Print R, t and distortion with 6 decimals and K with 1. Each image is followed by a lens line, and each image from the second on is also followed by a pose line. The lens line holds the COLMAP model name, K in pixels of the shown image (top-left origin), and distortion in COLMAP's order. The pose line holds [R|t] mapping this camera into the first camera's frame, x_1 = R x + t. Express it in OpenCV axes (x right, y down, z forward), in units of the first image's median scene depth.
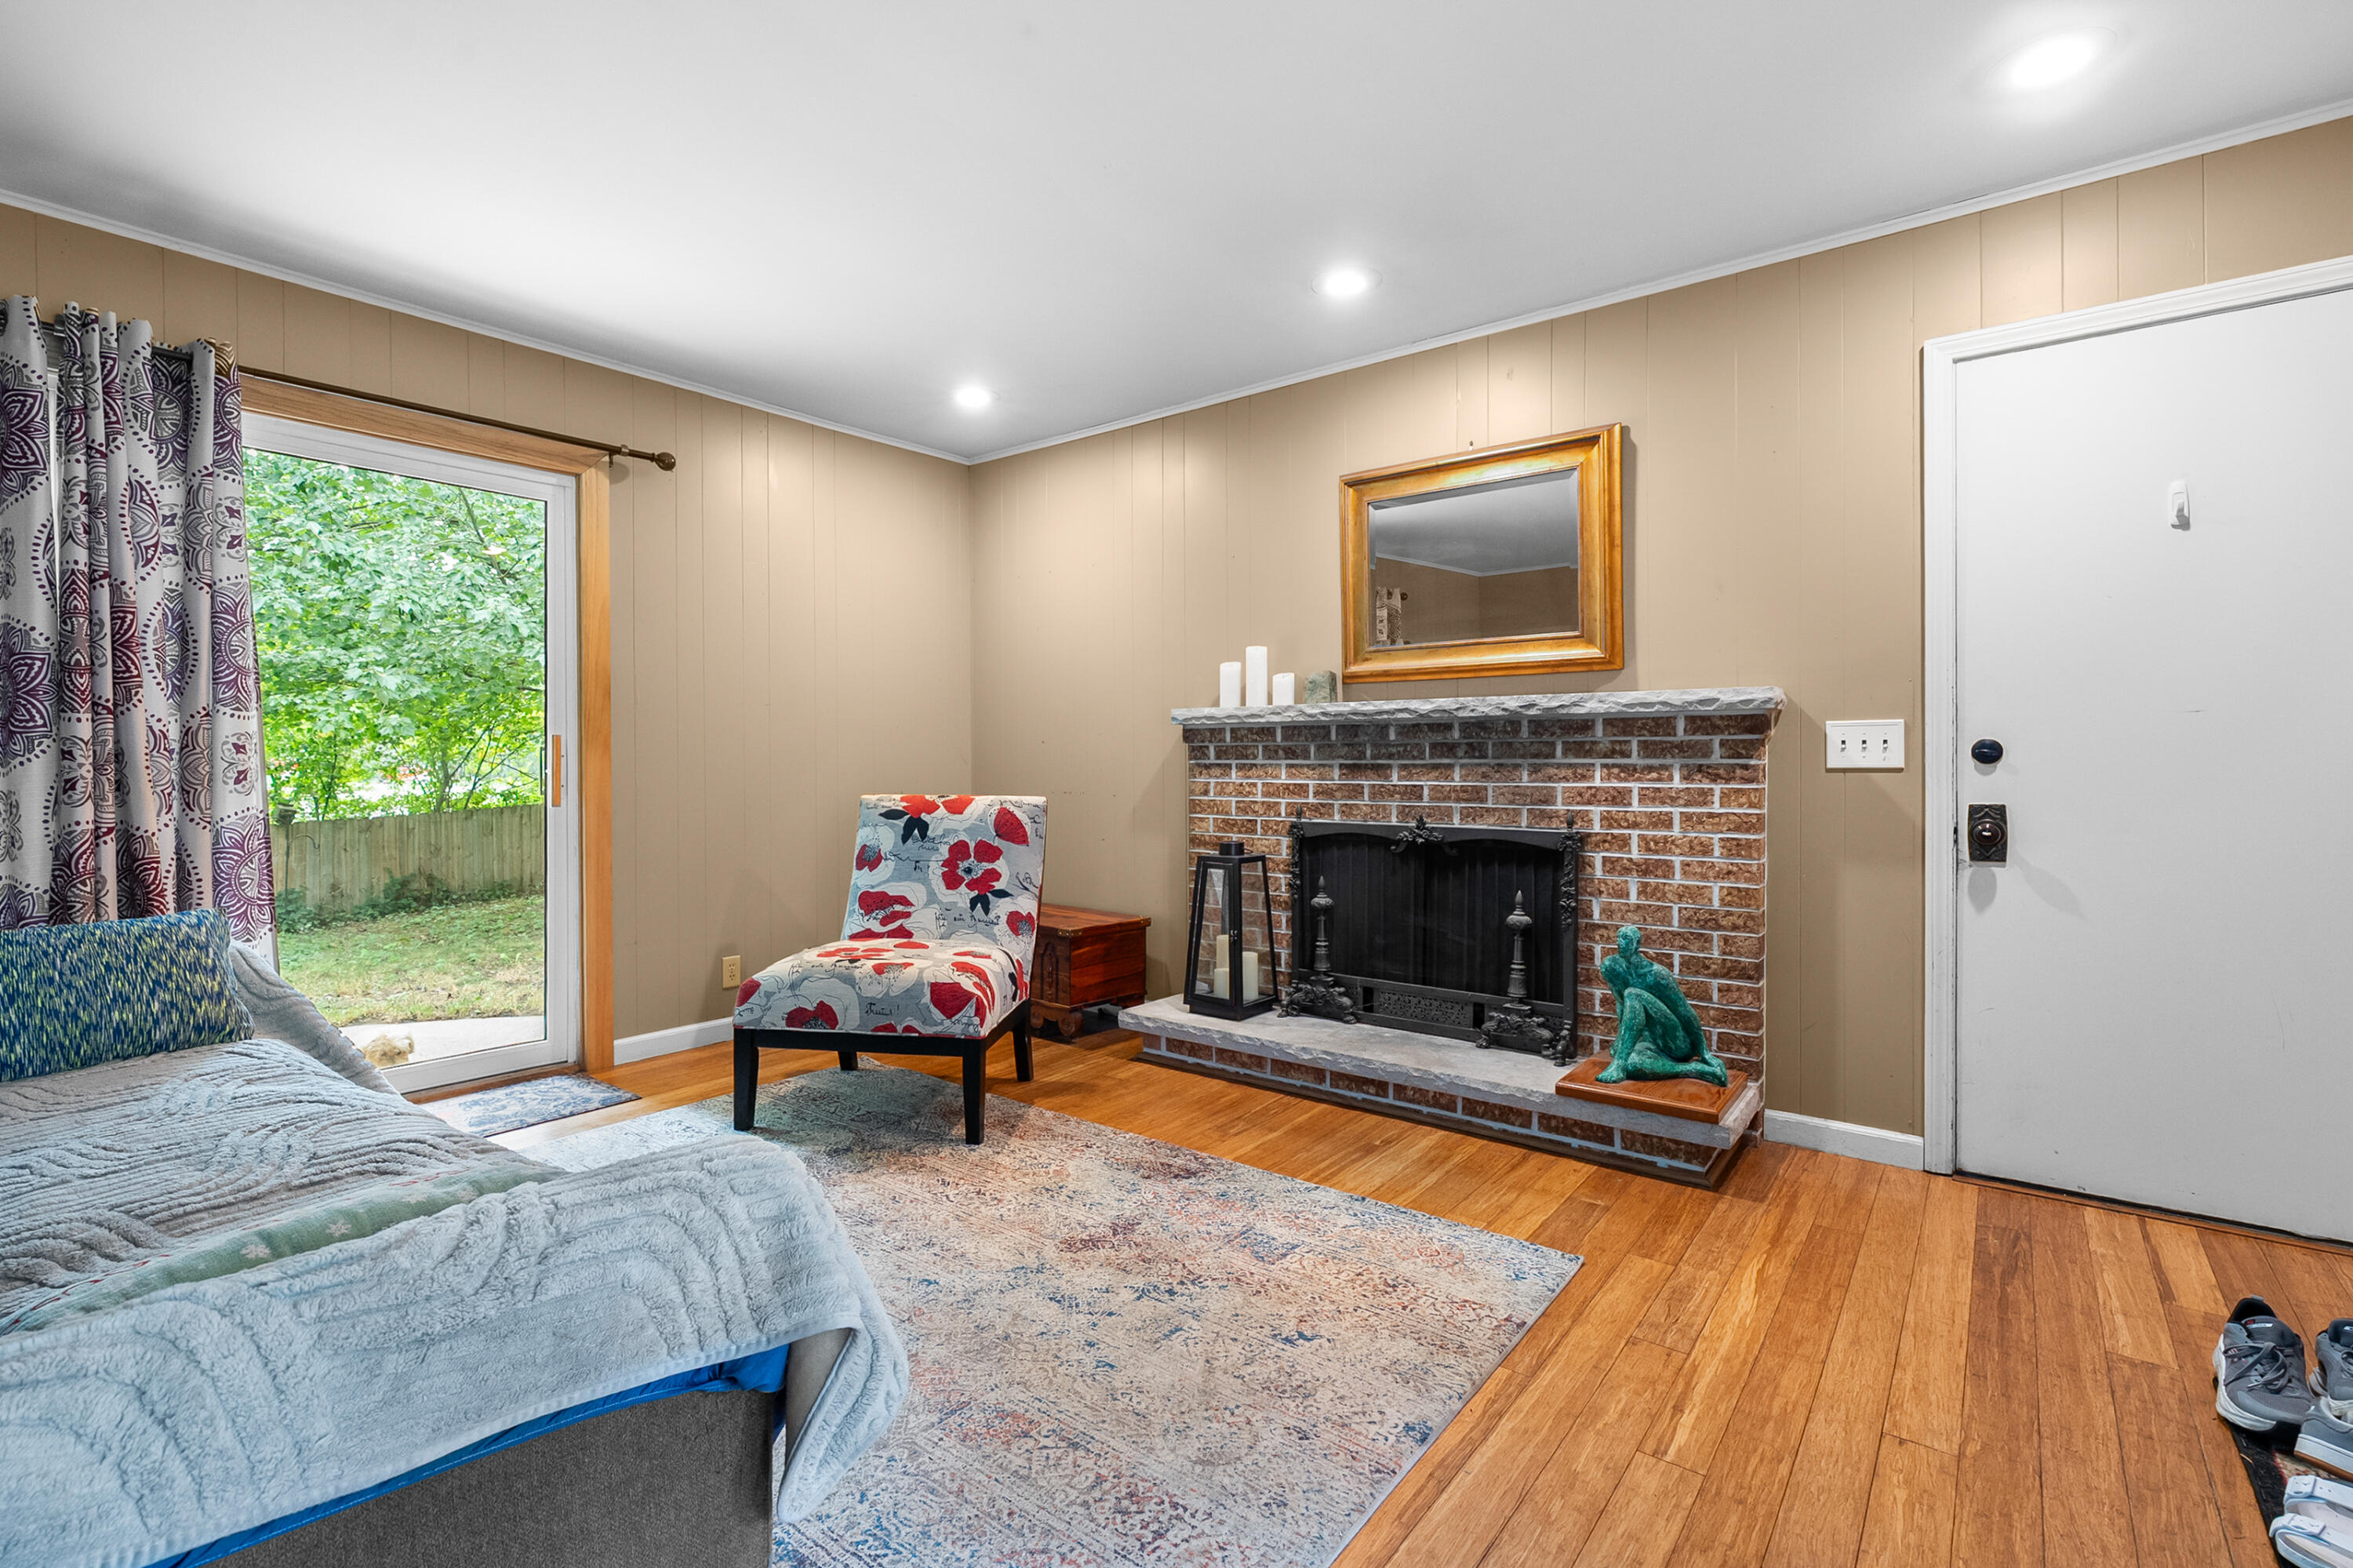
lens RADIAL K [[1066.7, 0, 1167.4], [0, 1066.7, 764.7], [0, 0, 1]] dist [-0.005543, 0.001047]
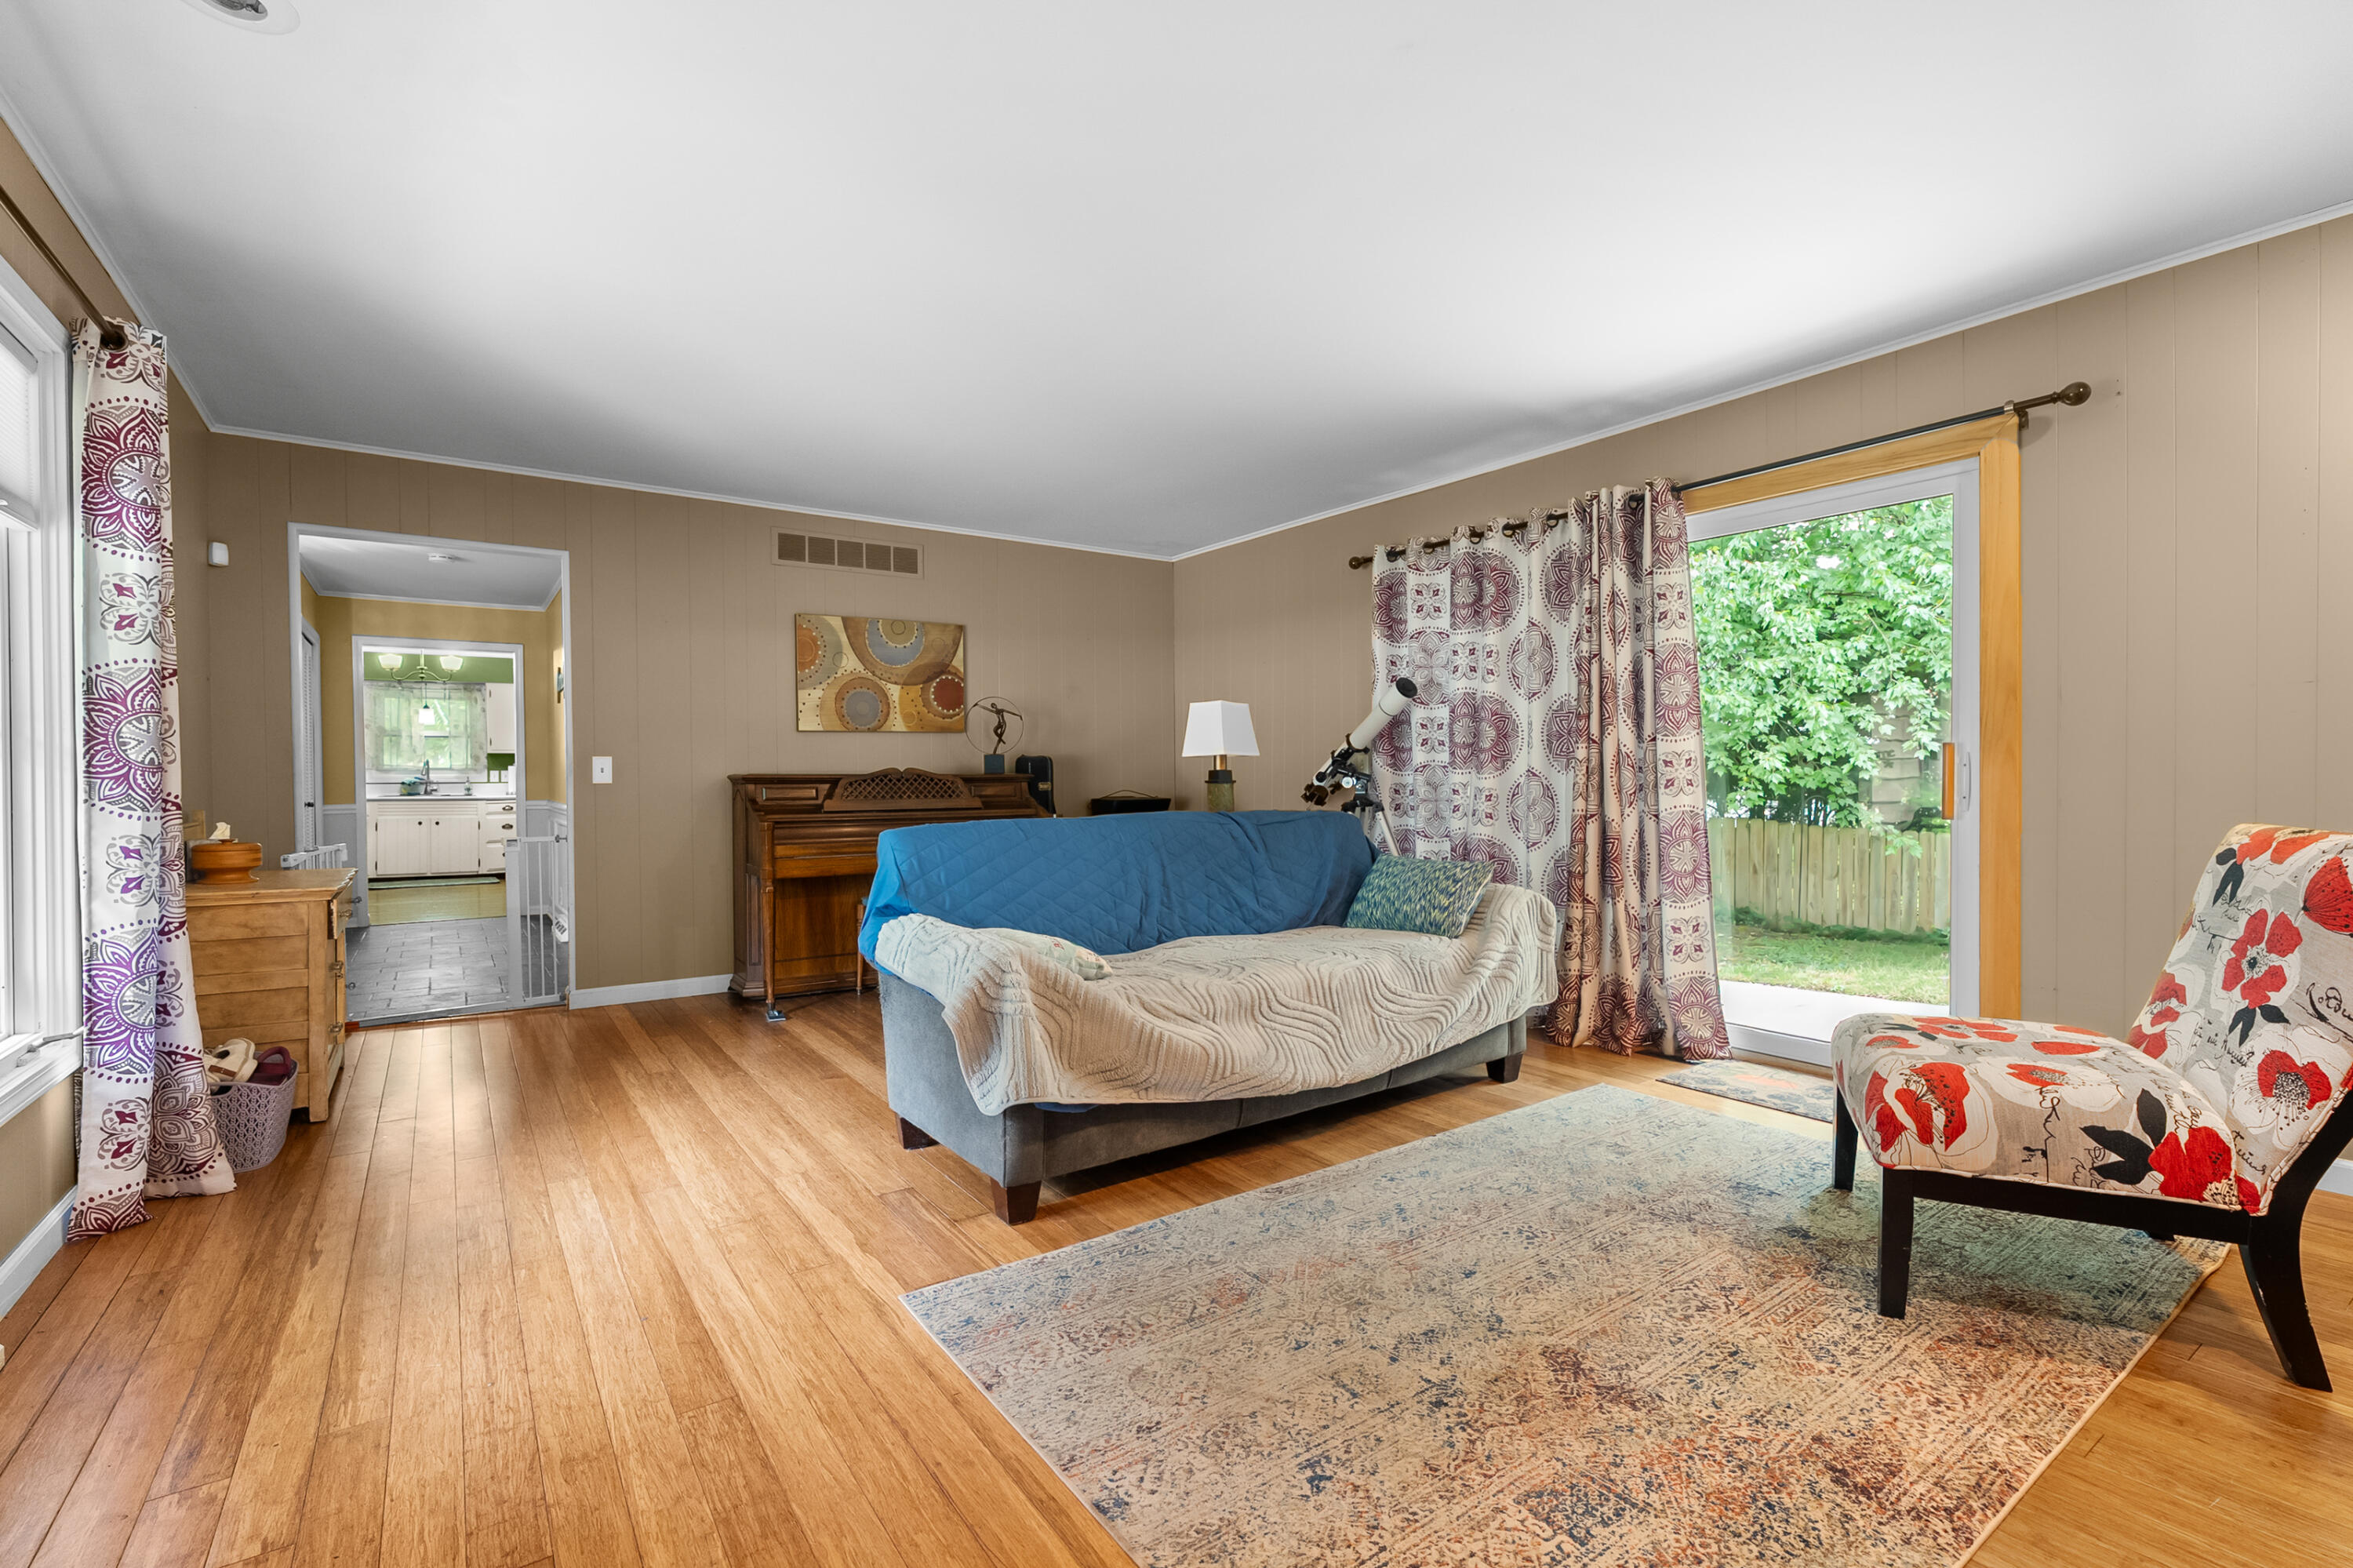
lens RADIAL K [[1066.7, 0, 1181.1], [0, 1066.7, 777.4], [0, 0, 1]] dist [-0.005543, 0.001047]
pose [[-0.287222, 0.004441, -0.957854, 0.594040], [0.002810, 0.999989, 0.003793, -0.003047], [0.957860, -0.001602, -0.287231, 0.717562]]
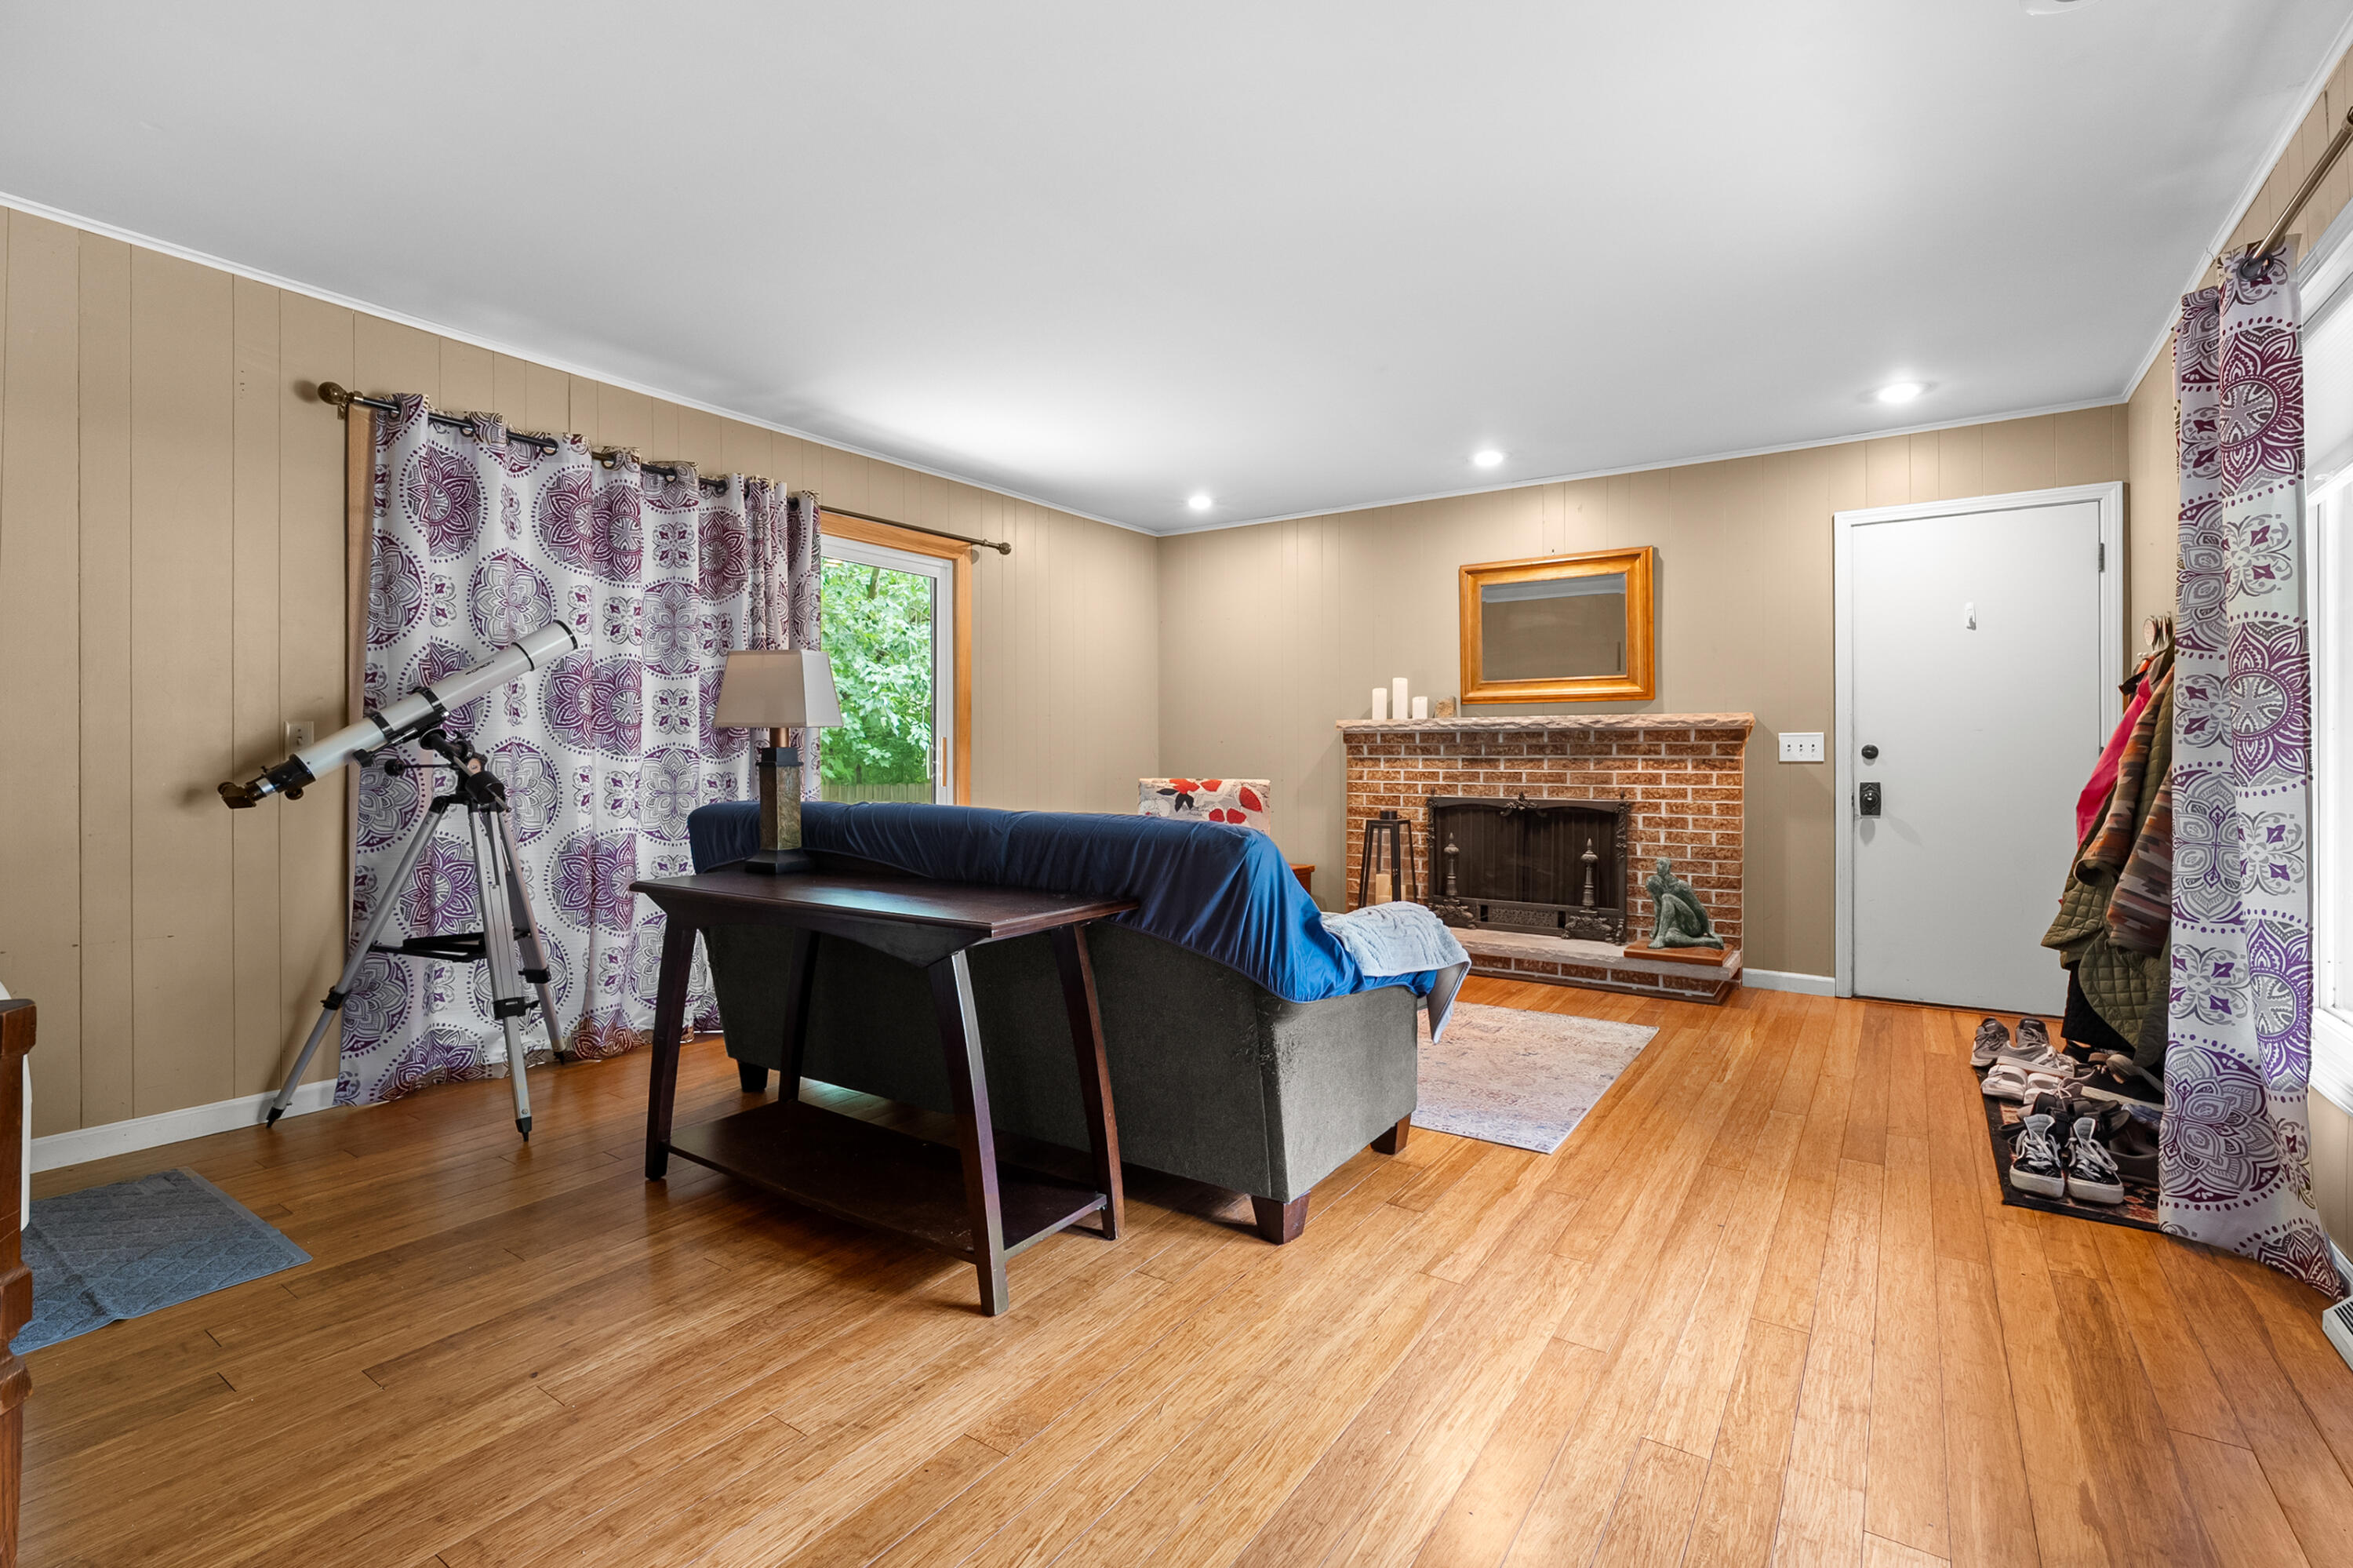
lens RADIAL K [[1066.7, 0, 1172.4], [0, 1066.7, 753.7], [0, 0, 1]] dist [-0.005543, 0.001047]
pose [[0.997704, 0.002451, 0.067676, -0.417378], [-0.002129, 0.999986, -0.004829, 0.001074], [-0.067687, 0.004674, 0.997696, -0.567278]]
